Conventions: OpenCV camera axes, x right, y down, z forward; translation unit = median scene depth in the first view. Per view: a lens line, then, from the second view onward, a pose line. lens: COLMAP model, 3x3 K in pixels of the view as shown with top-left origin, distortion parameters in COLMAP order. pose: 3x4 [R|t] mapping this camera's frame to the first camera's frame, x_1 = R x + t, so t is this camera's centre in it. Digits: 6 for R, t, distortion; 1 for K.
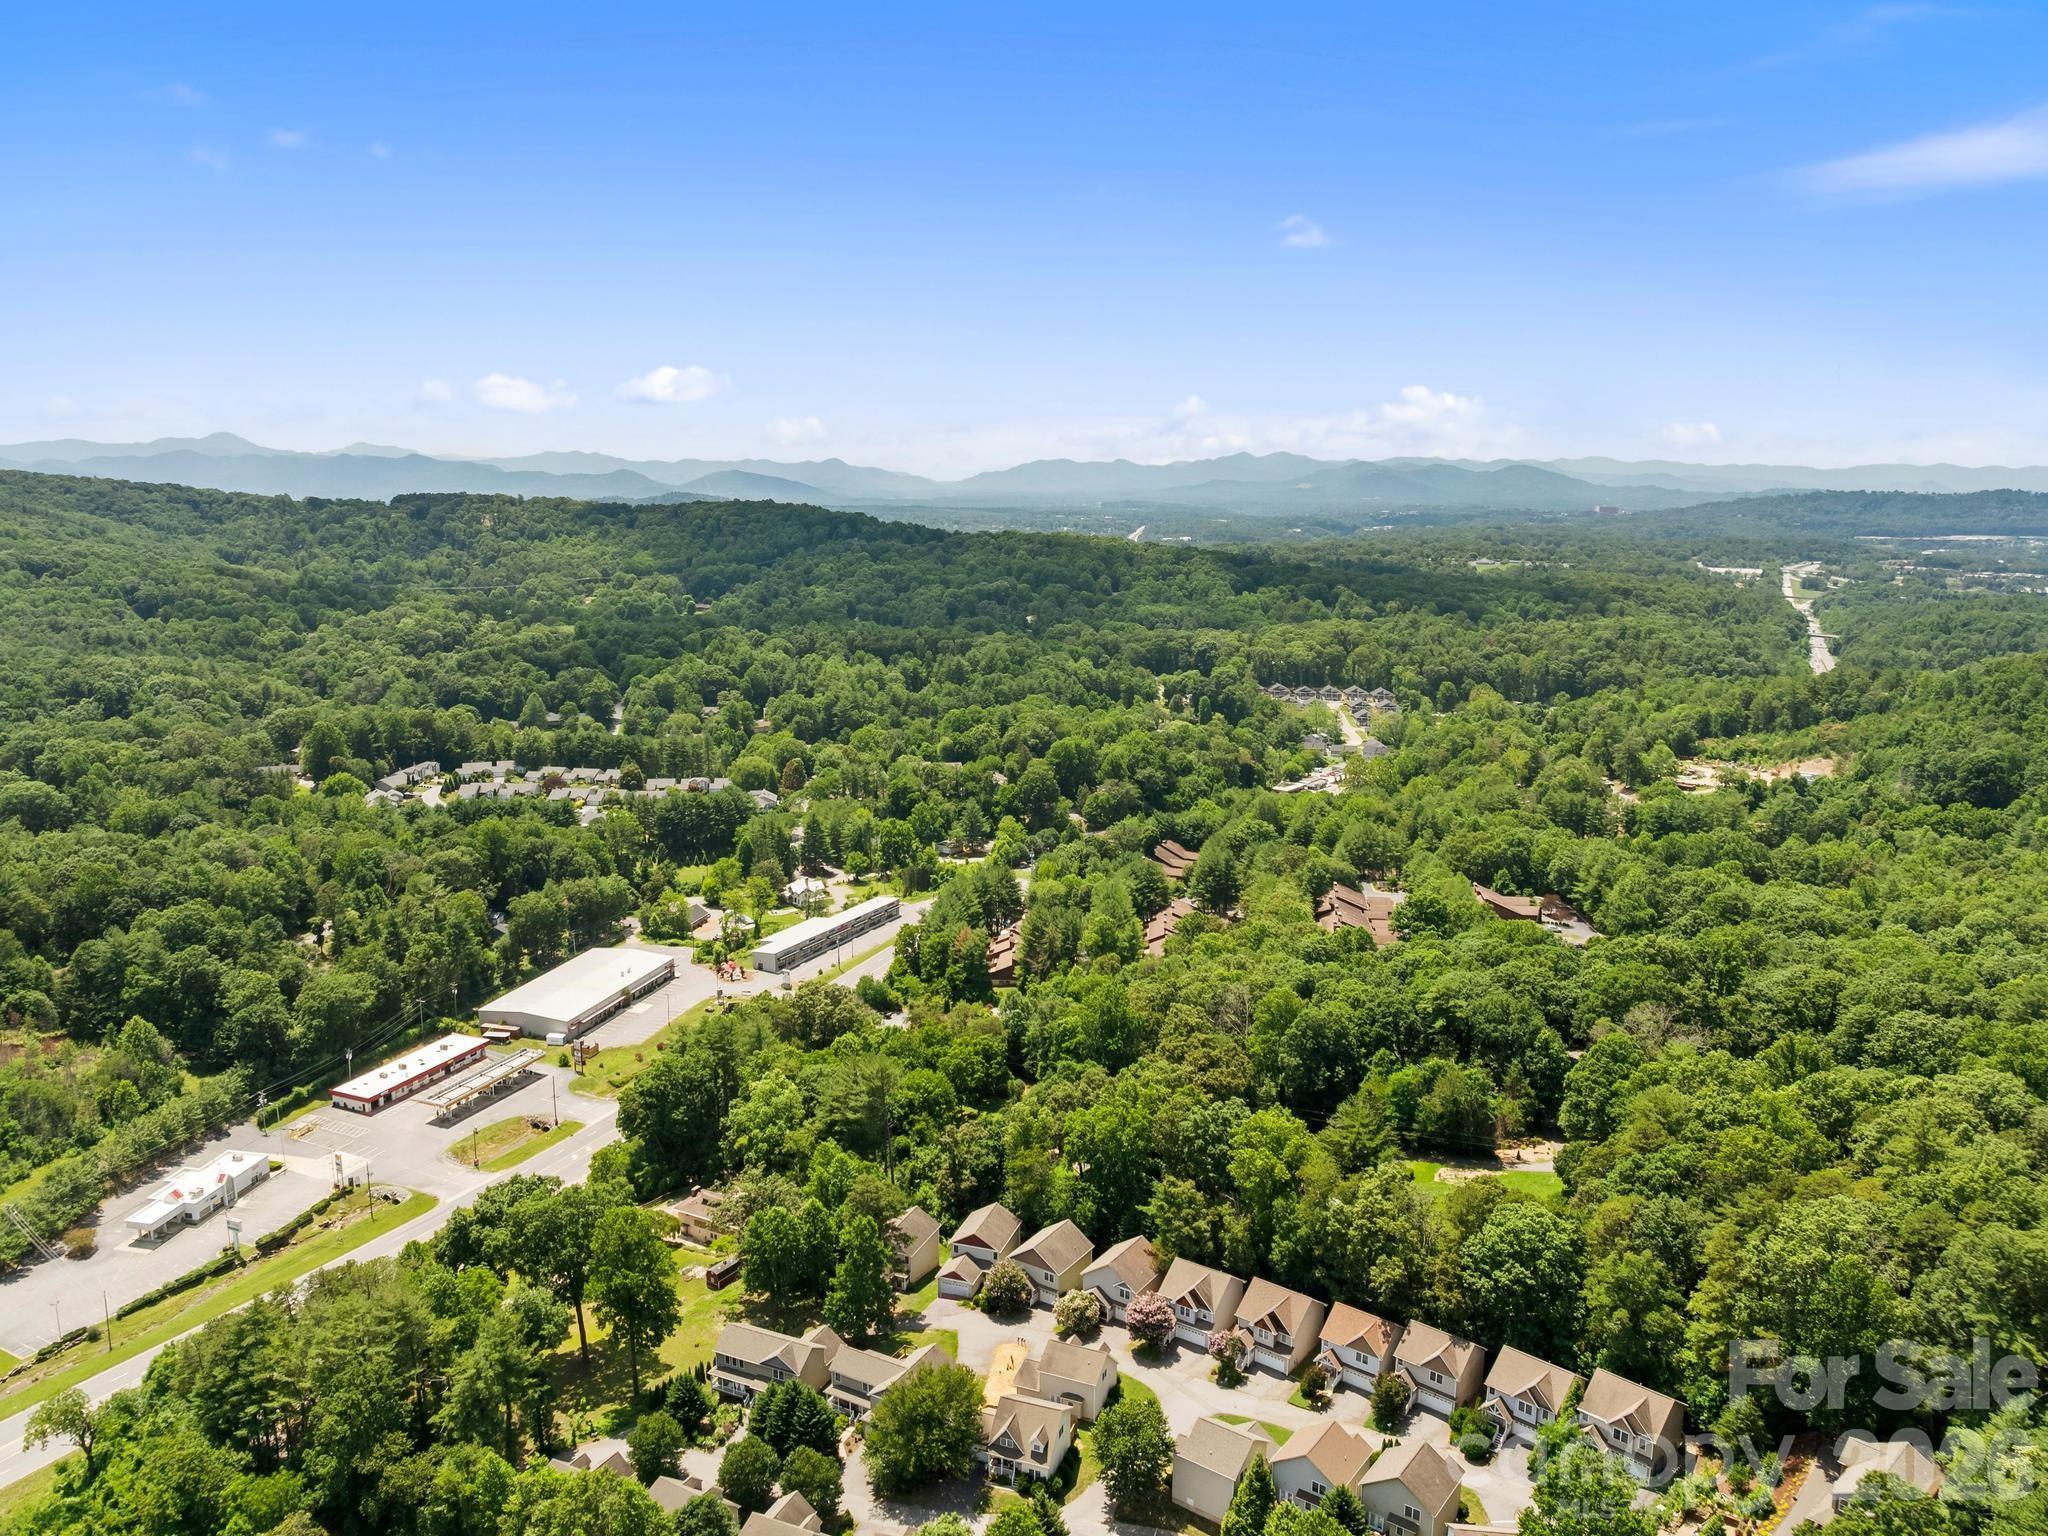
lens RADIAL K [[1407.6, 0, 1033.4], [0, 1407.6, 762.4], [0, 0, 1]] dist [-0.028325, -0.007528]
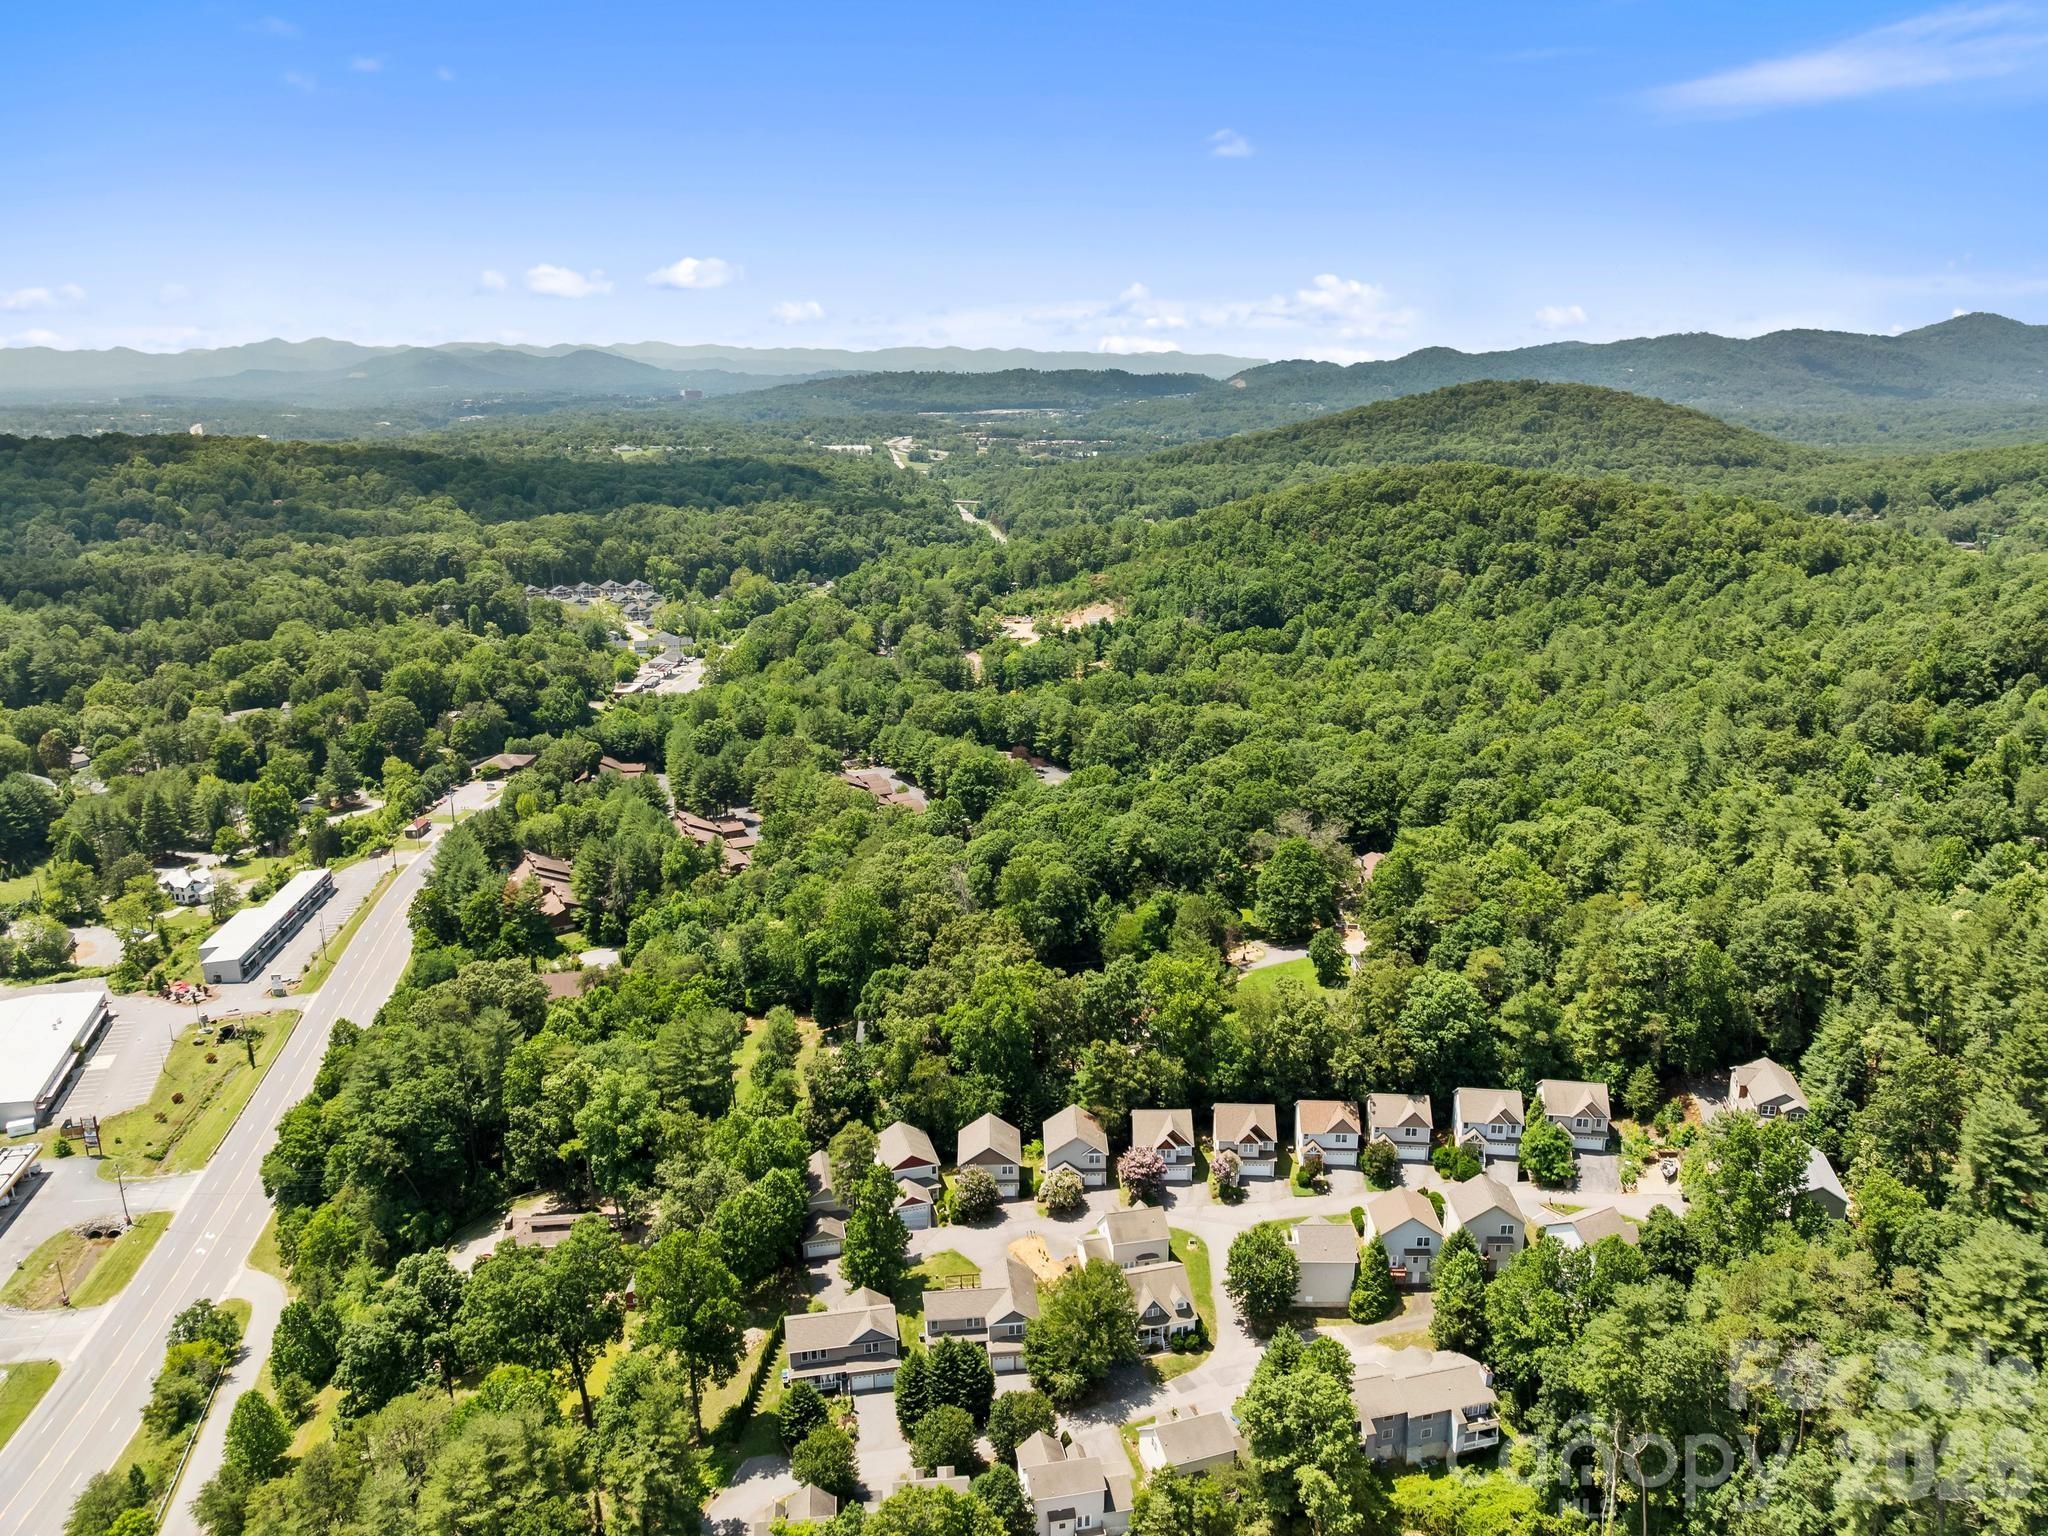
lens RADIAL K [[1407.6, 0, 1035.9], [0, 1407.6, 769.3], [0, 0, 1]] dist [-0.028325, -0.007528]
pose [[0.826514, -0.157017, 0.540574, -0.226760], [0.112051, 0.986983, 0.115362, -0.014289], [-0.551651, -0.034776, 0.833349, 0.077757]]
